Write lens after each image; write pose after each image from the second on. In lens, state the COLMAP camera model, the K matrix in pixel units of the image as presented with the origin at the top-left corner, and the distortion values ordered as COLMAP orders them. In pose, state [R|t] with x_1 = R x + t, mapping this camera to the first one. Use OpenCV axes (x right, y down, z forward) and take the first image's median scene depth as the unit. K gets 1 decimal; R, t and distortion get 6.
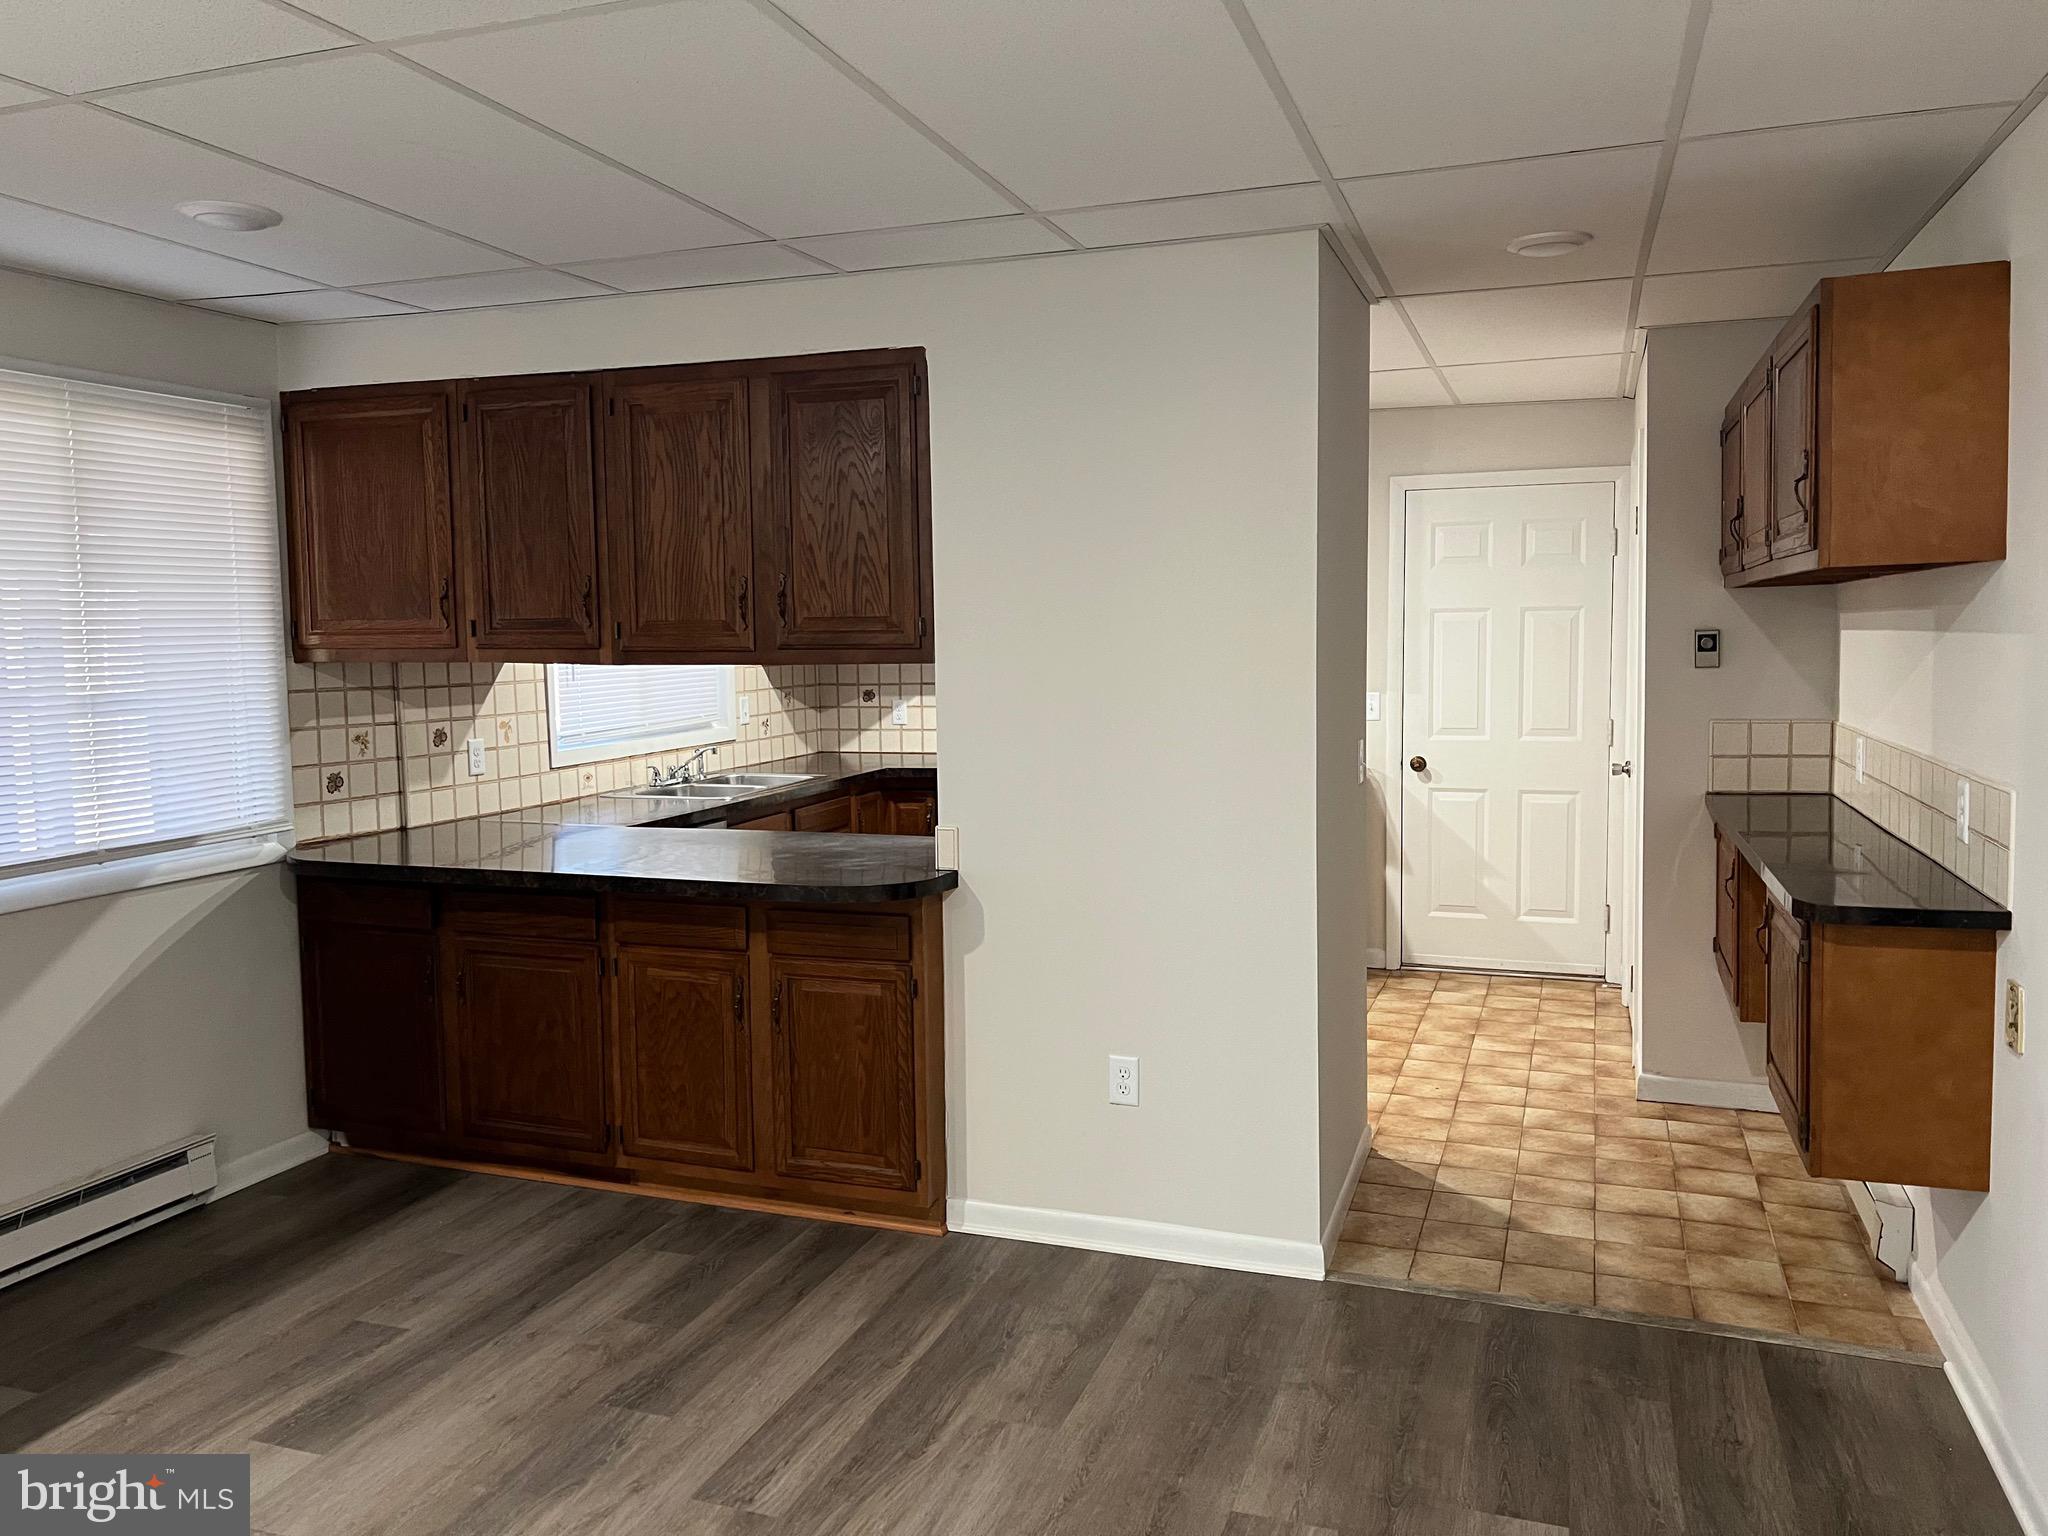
lens RADIAL K [[1547.3, 0, 1023.5], [0, 1547.3, 759.9], [0, 0, 1]] dist [0.056980, -0.055760]
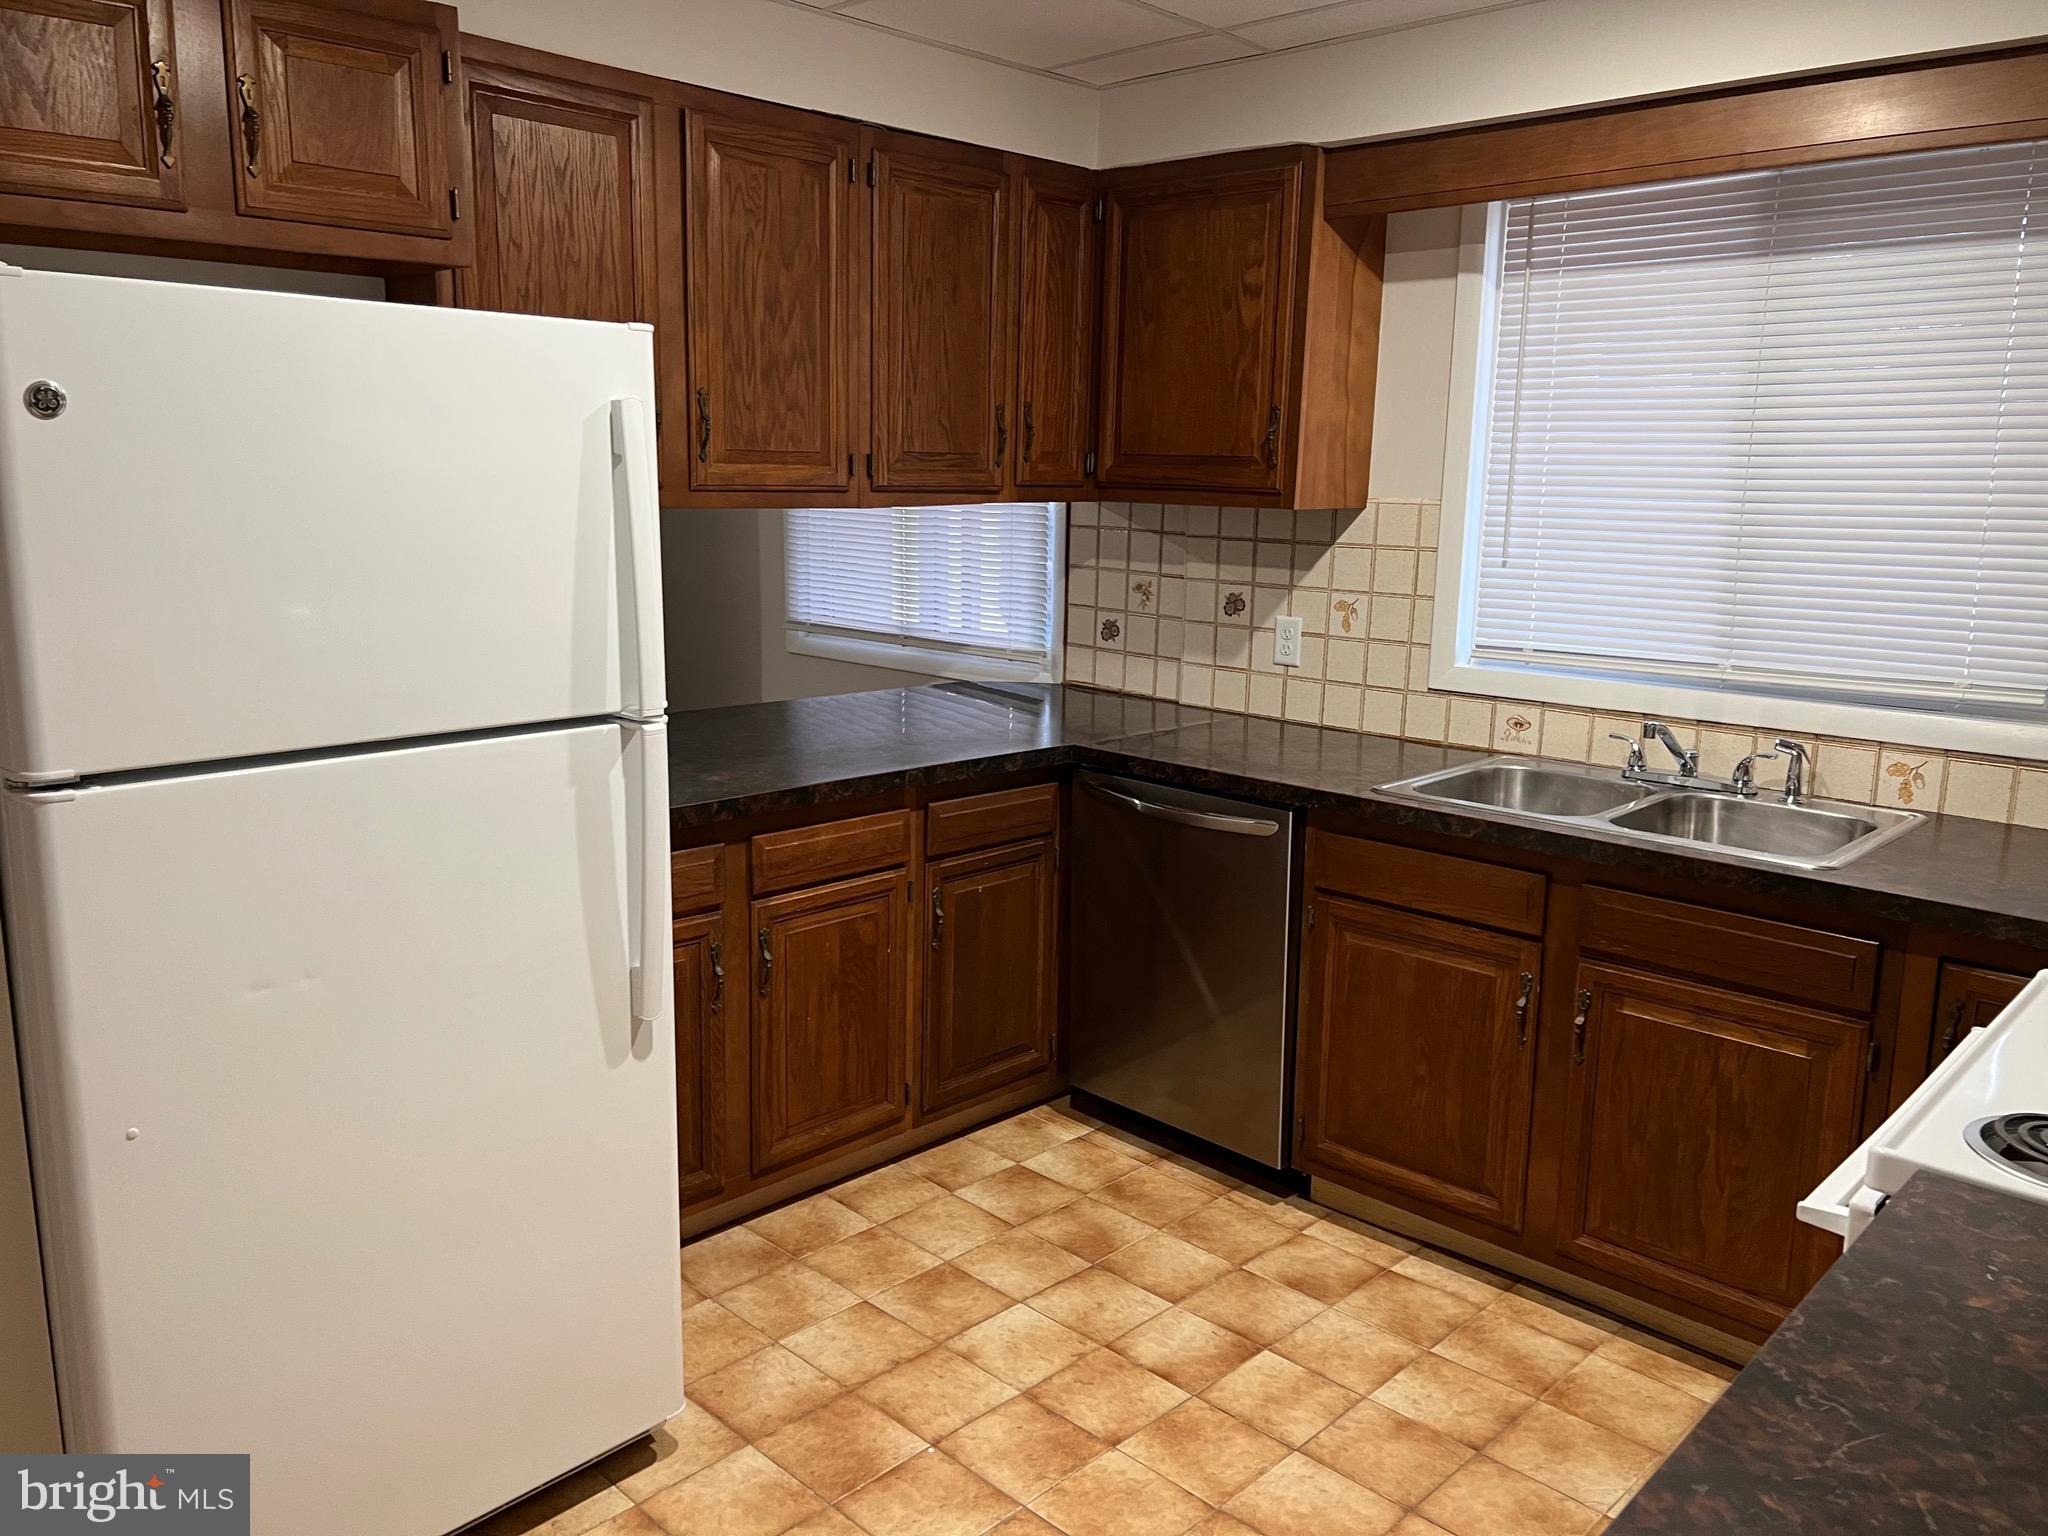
lens RADIAL K [[1547.3, 0, 1014.1], [0, 1547.3, 763.5], [0, 0, 1]] dist [0.056980, -0.055760]
pose [[-0.415427, 0.186394, -0.890325, 0.370057], [-0.086788, 0.966193, 0.242772, -0.113391], [0.905477, 0.178123, -0.385206, 1.175920]]
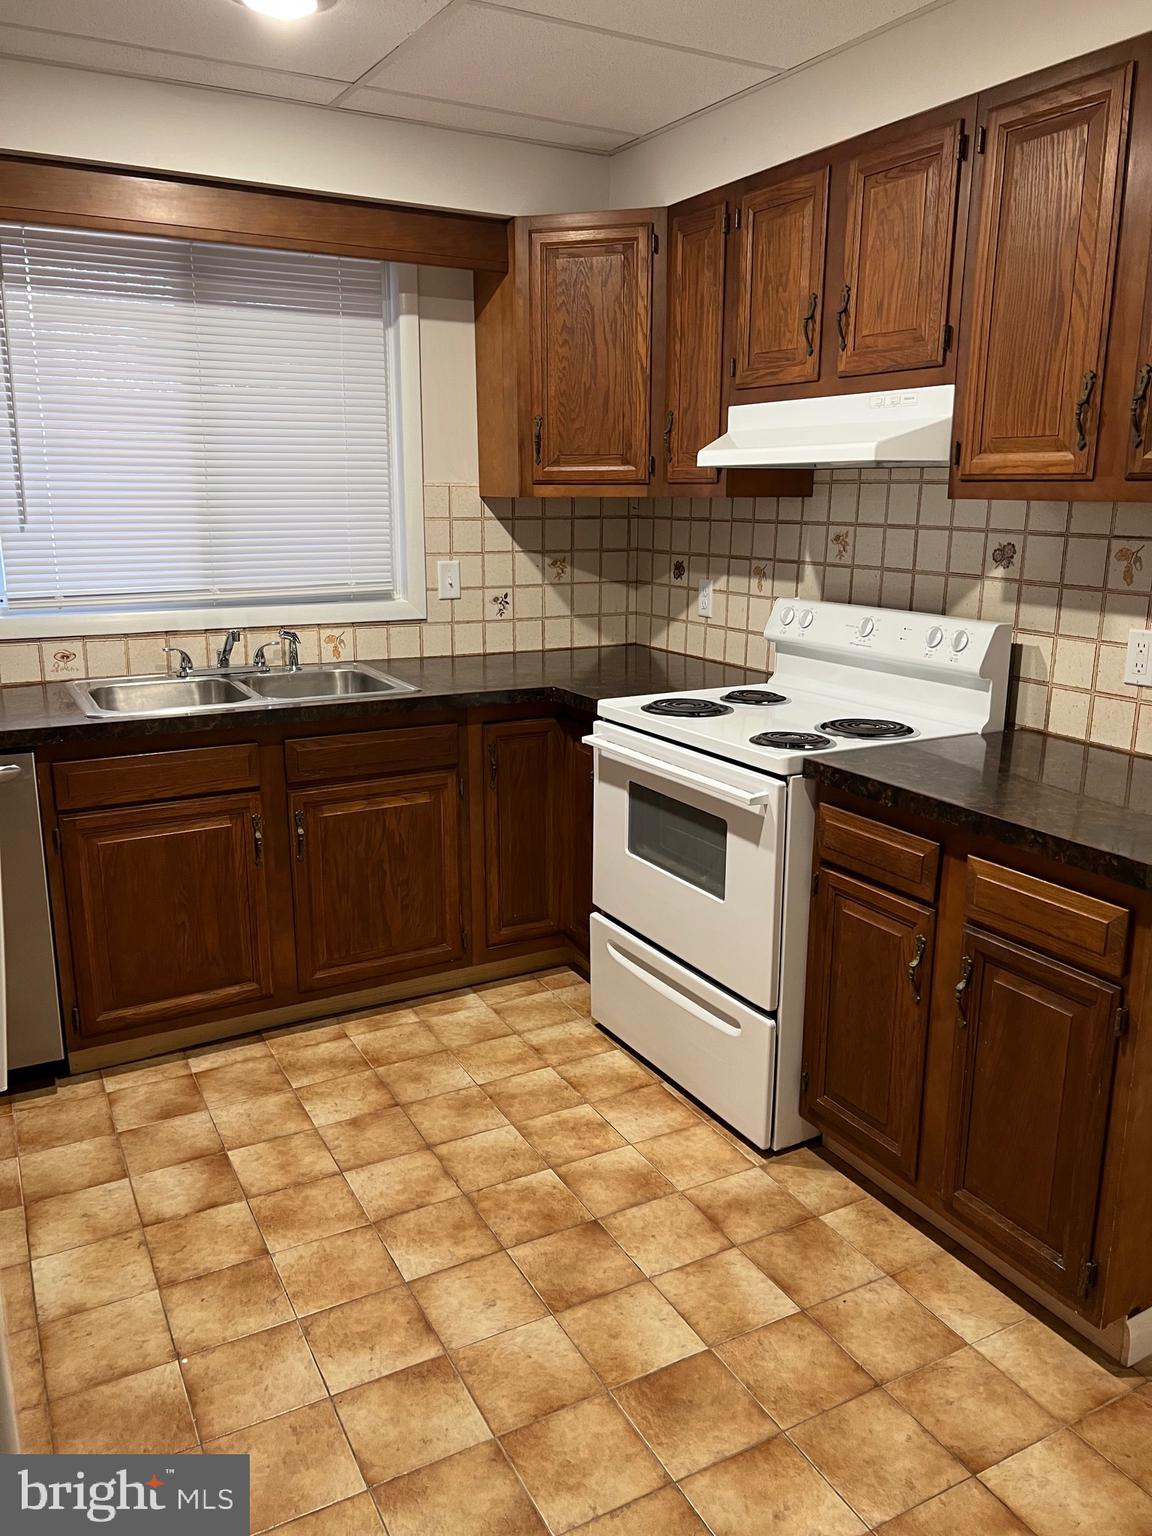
lens RADIAL K [[1160.5, 0, 571.6], [0, 1160.5, 769.2], [0, 0, 1]] dist [0.056980, -0.055760]
pose [[0.746610, 0.179878, -0.640482, 0.303004], [-0.080007, 0.980042, 0.181978, -0.064253], [0.660434, -0.084624, 0.746101, 0.818601]]
